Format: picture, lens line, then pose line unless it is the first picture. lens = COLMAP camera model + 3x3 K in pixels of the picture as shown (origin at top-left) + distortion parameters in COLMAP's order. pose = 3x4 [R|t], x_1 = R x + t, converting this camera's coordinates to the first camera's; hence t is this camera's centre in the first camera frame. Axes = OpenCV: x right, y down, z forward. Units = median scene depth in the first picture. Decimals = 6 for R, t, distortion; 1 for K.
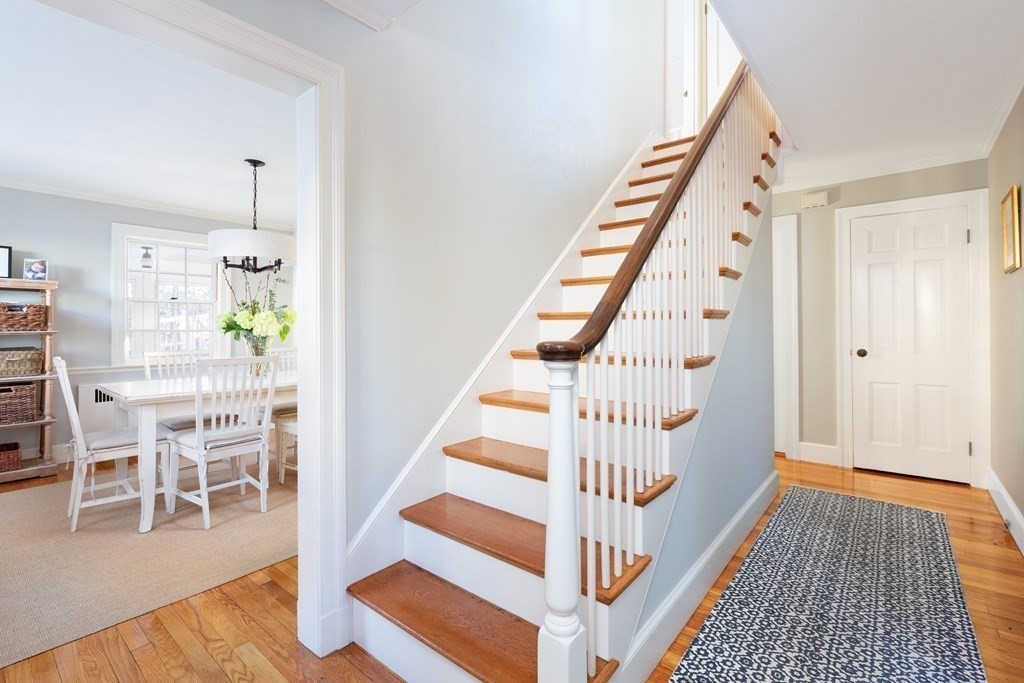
lens RADIAL K [[463.9, 0, 513.1], [0, 463.9, 331.7], [0, 0, 1]] dist [0.000797, 0.001057]
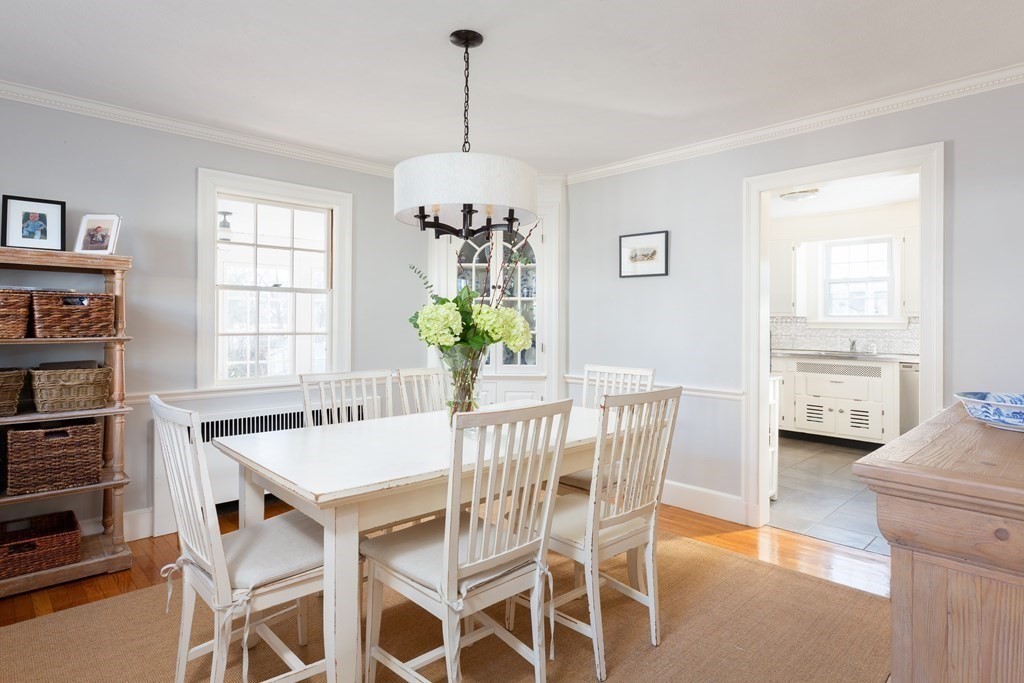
lens RADIAL K [[559.6, 0, 512.8], [0, 559.6, 334.1], [0, 0, 1]] dist [0.008704, -0.001699]
pose [[0.995504, 0.003459, -0.094661, -0.411317], [-0.002928, 0.999979, 0.005753, -0.011113], [0.094679, -0.005450, 0.995493, 0.307959]]
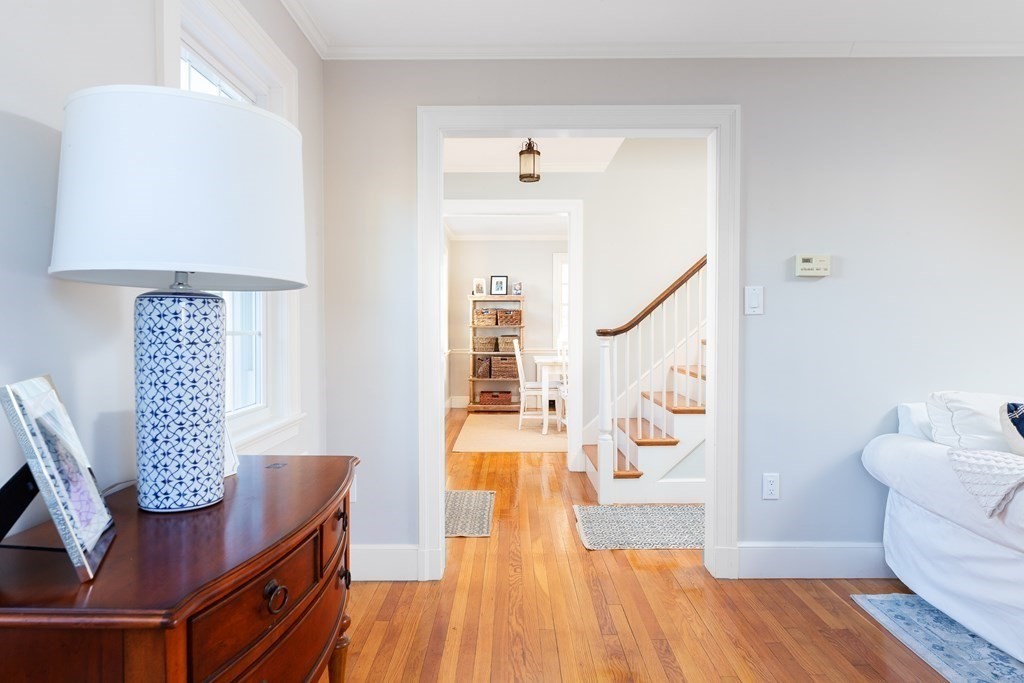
lens RADIAL K [[672.3, 0, 512.6], [0, 672.3, 339.0], [0, 0, 1]] dist [0.000254, 0.000001]
pose [[0.634930, 0.012337, -0.772471, 0.858469], [0.002875, 0.999828, 0.018332, 0.004061], [0.772564, -0.013860, 0.634785, -0.566426]]
